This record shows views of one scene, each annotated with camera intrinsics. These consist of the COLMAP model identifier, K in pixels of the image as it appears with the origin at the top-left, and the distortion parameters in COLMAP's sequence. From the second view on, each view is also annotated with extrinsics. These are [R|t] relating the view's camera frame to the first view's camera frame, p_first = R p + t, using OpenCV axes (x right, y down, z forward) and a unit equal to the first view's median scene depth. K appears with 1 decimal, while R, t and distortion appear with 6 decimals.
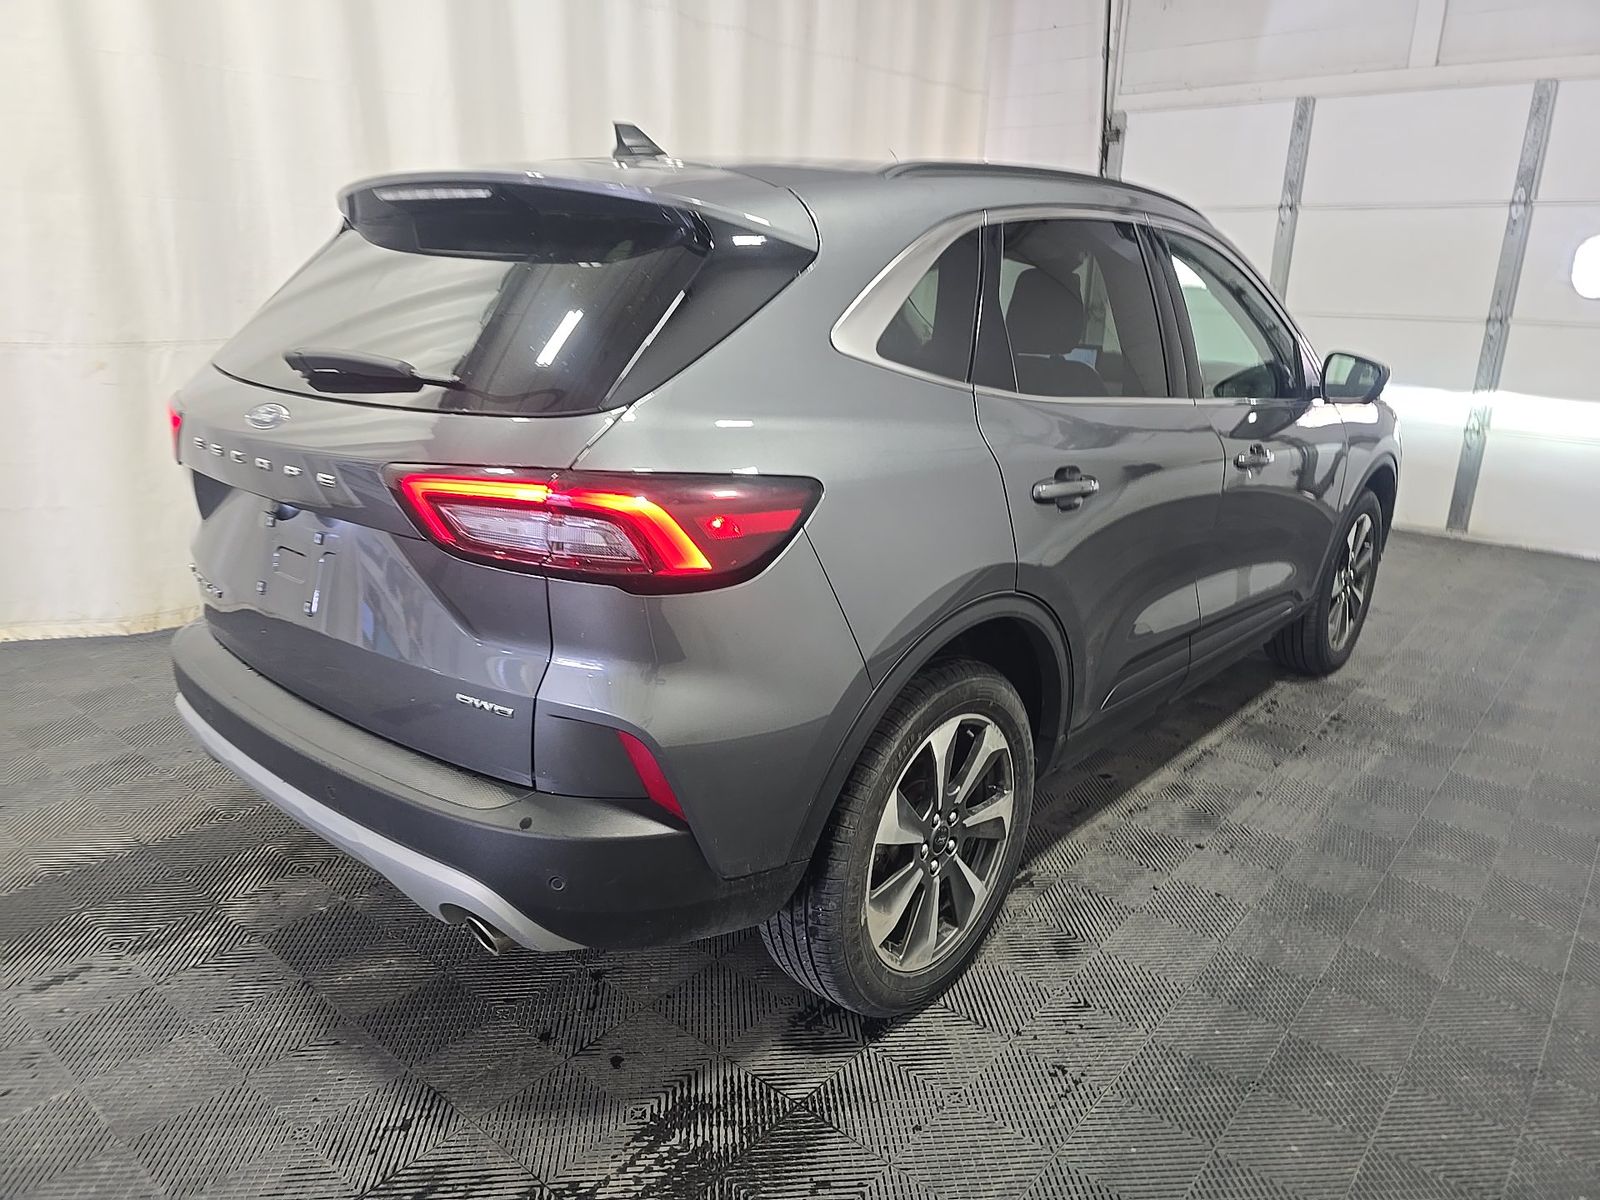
lens RADIAL K [[1069.3, 0, 800.0], [0, 1069.3, 600.0], [0, 0, 1]] dist [0.041122, -0.038667]
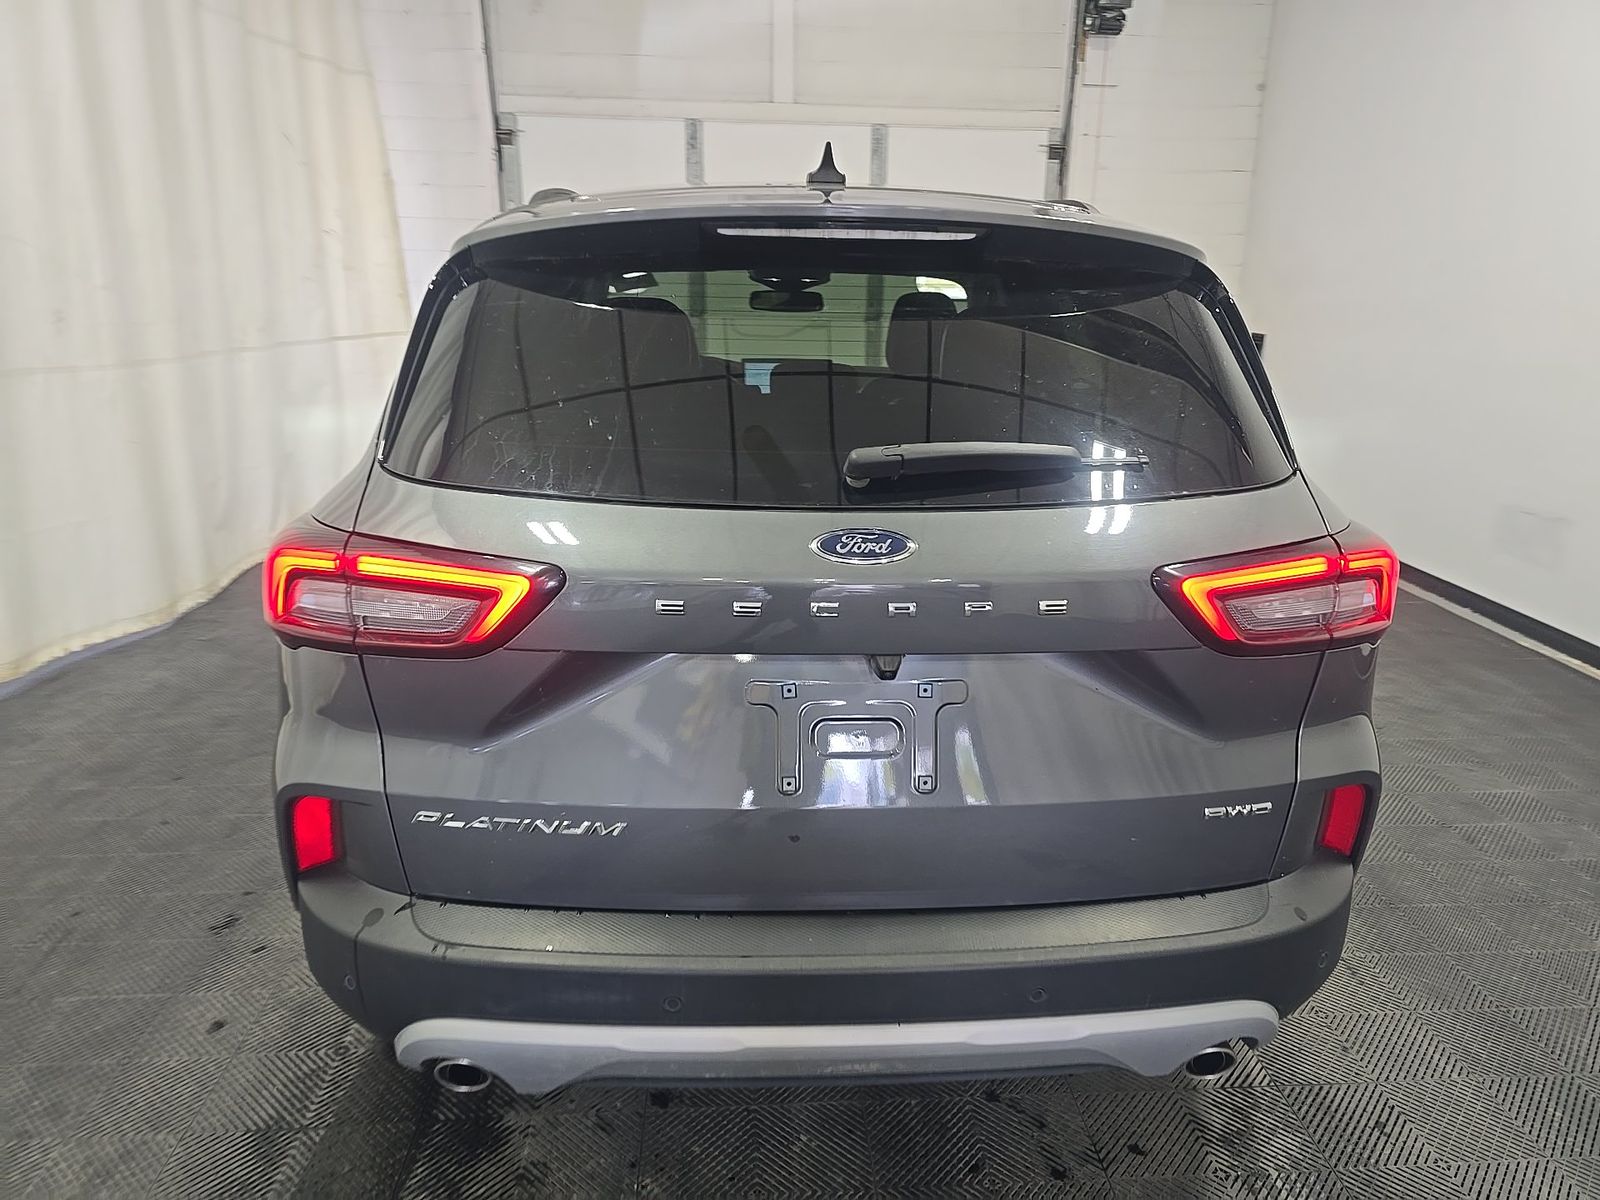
lens RADIAL K [[1069.3, 0, 800.0], [0, 1069.3, 600.0], [0, 0, 1]] dist [0.041122, -0.038667]
pose [[0.737945, -0.199677, 0.644645, -0.255319], [0.194290, 0.977643, 0.080412, -0.050212], [-0.646289, 0.065908, 0.760242, 0.121116]]
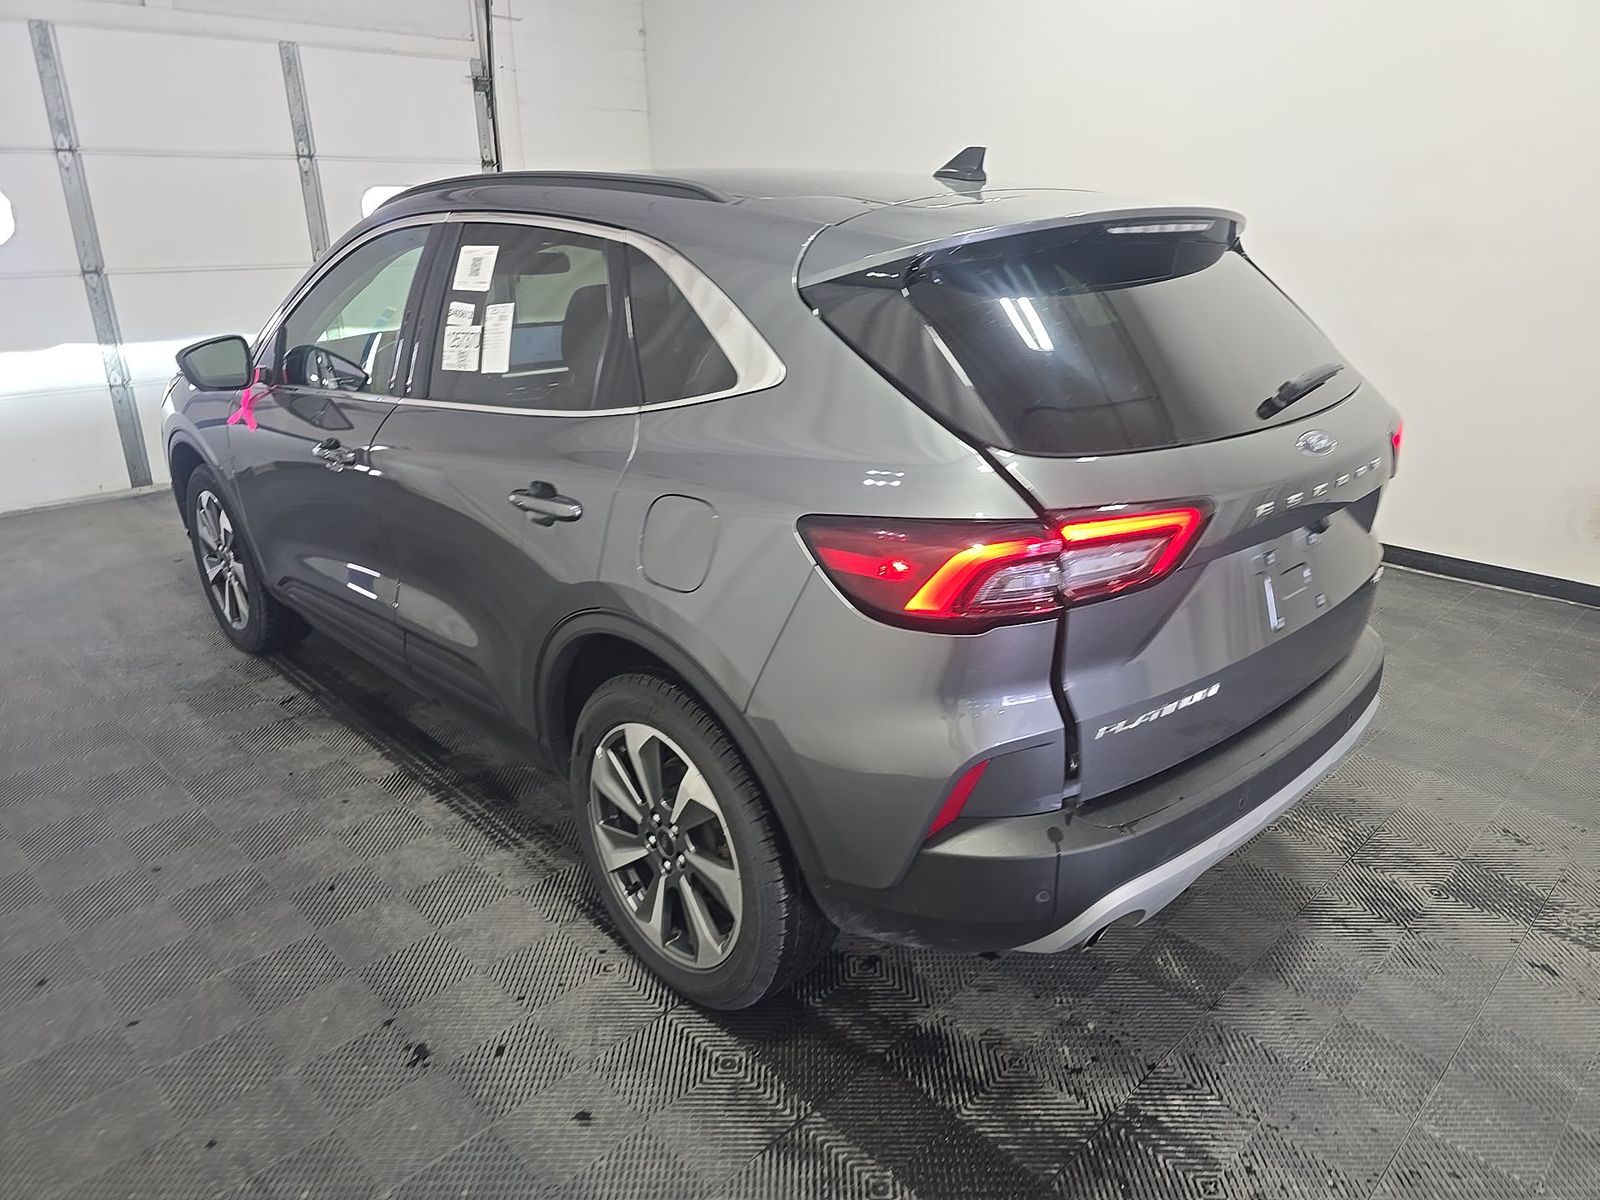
lens RADIAL K [[1069.3, 0, 800.0], [0, 1069.3, 600.0], [0, 0, 1]] dist [0.041122, -0.038667]
pose [[0.122358, -0.351427, 0.928185, -0.400146], [0.308422, 0.902373, 0.300996, -0.121029], [-0.943348, 0.249443, 0.218800, 0.353793]]
